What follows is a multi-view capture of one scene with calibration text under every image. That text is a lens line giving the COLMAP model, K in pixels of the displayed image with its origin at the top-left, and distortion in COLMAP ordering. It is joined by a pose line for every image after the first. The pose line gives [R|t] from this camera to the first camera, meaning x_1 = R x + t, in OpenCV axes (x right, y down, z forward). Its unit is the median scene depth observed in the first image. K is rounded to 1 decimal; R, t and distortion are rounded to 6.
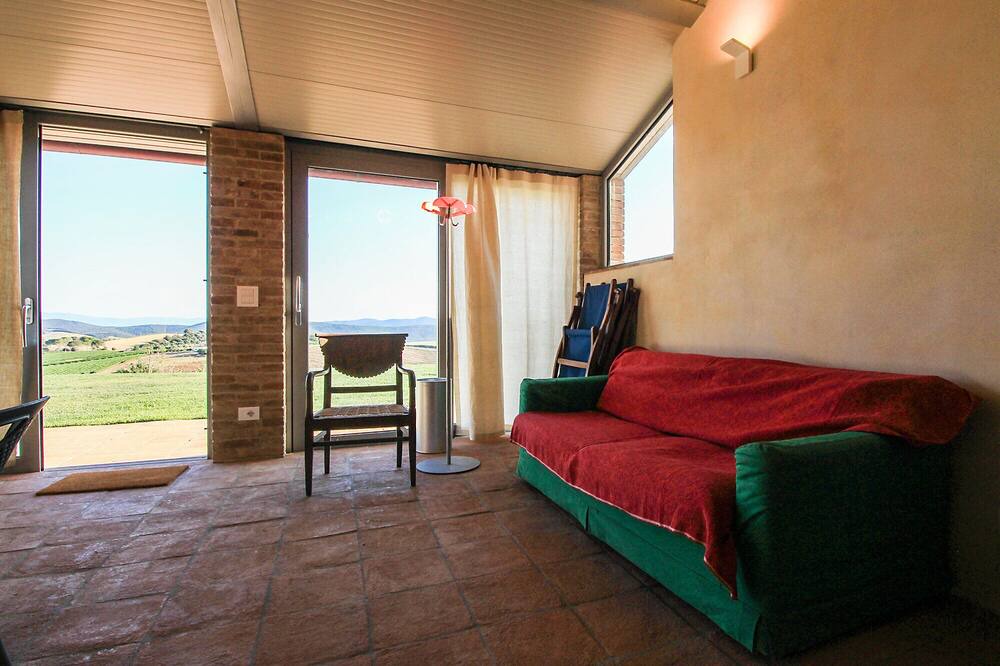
lens RADIAL K [[523.0, 0, 564.0], [0, 523.0, 329.2], [0, 0, 1]] dist [-0.012388, -0.001801]
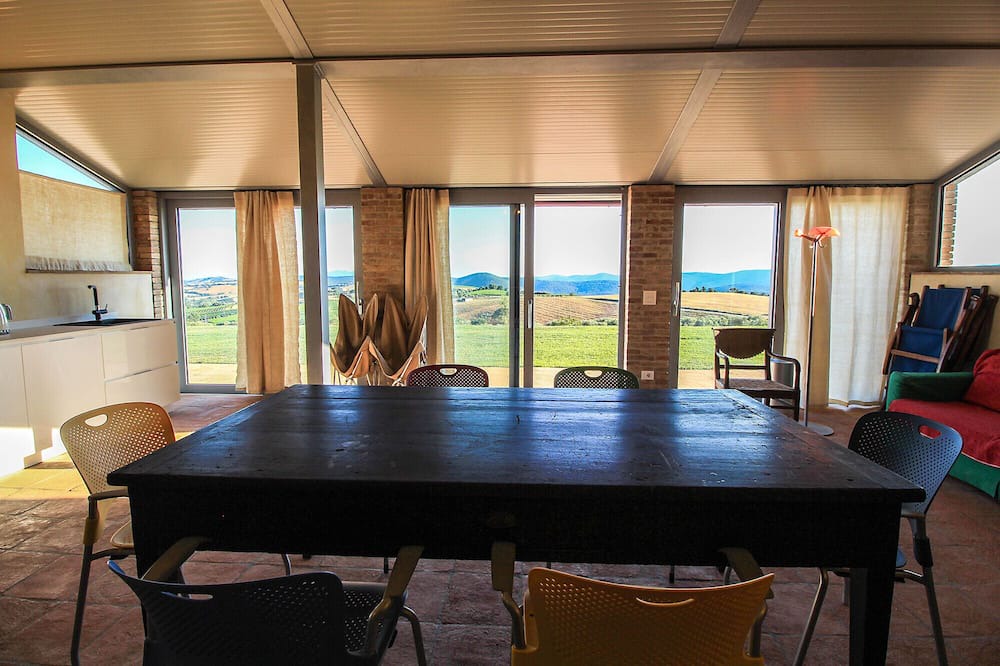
lens RADIAL K [[468.7, 0, 503.9], [0, 468.7, 317.6], [0, 0, 1]] dist [0.000552, -0.014416]
pose [[0.888503, 0.038194, -0.457279, -0.358180], [-0.005481, 0.997342, 0.072654, -0.100483], [0.458838, -0.062047, 0.886351, -0.382889]]
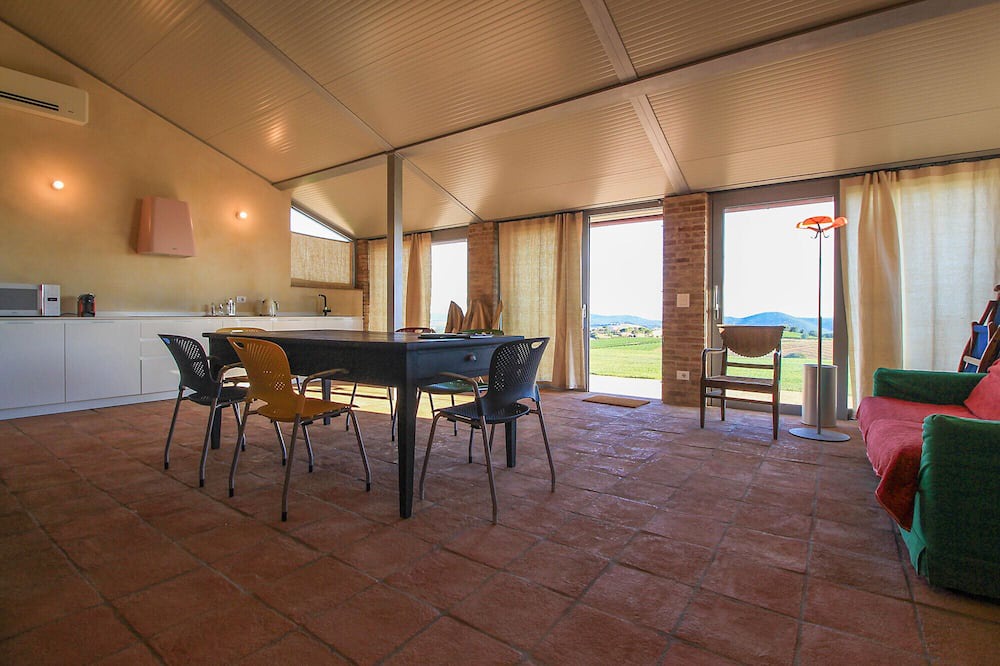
lens RADIAL K [[468.7, 0, 503.9], [0, 468.7, 317.6], [0, 0, 1]] dist [0.000552, -0.014416]
pose [[0.512213, 0.003302, -0.858852, 0.325711], [-0.015533, 0.999865, -0.005419, 0.004644], [0.858718, 0.016116, 0.512195, -0.185818]]
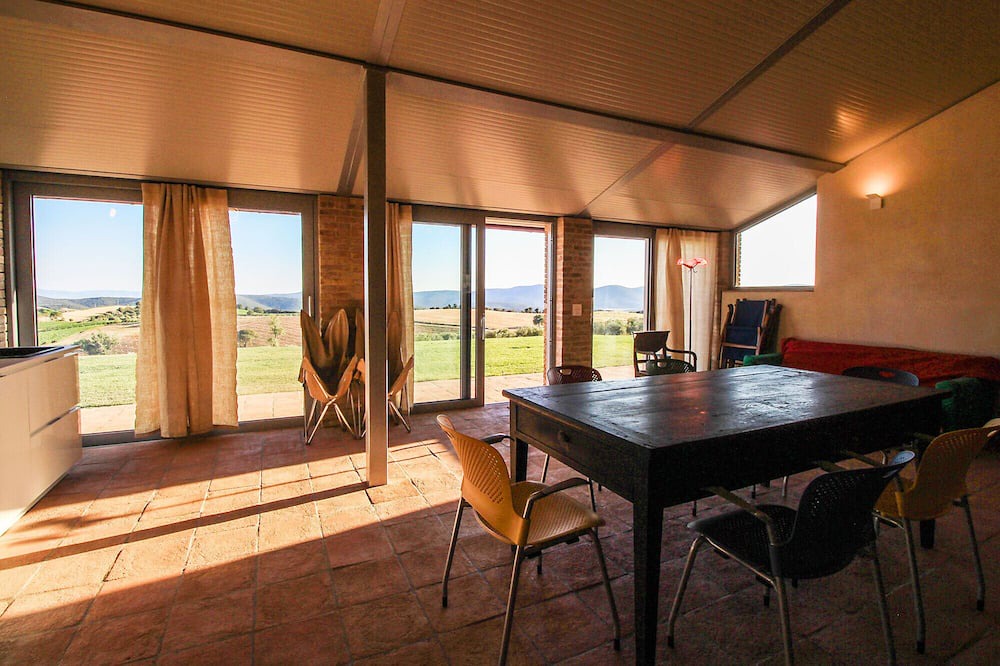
lens RADIAL K [[468.7, 0, 503.9], [0, 468.7, 317.6], [0, 0, 1]] dist [0.000552, -0.014416]
pose [[0.999529, 0.000268, 0.030698, -0.901897], [-0.001288, 0.999447, 0.033220, -0.089373], [-0.030672, -0.033244, 0.998977, -0.614713]]
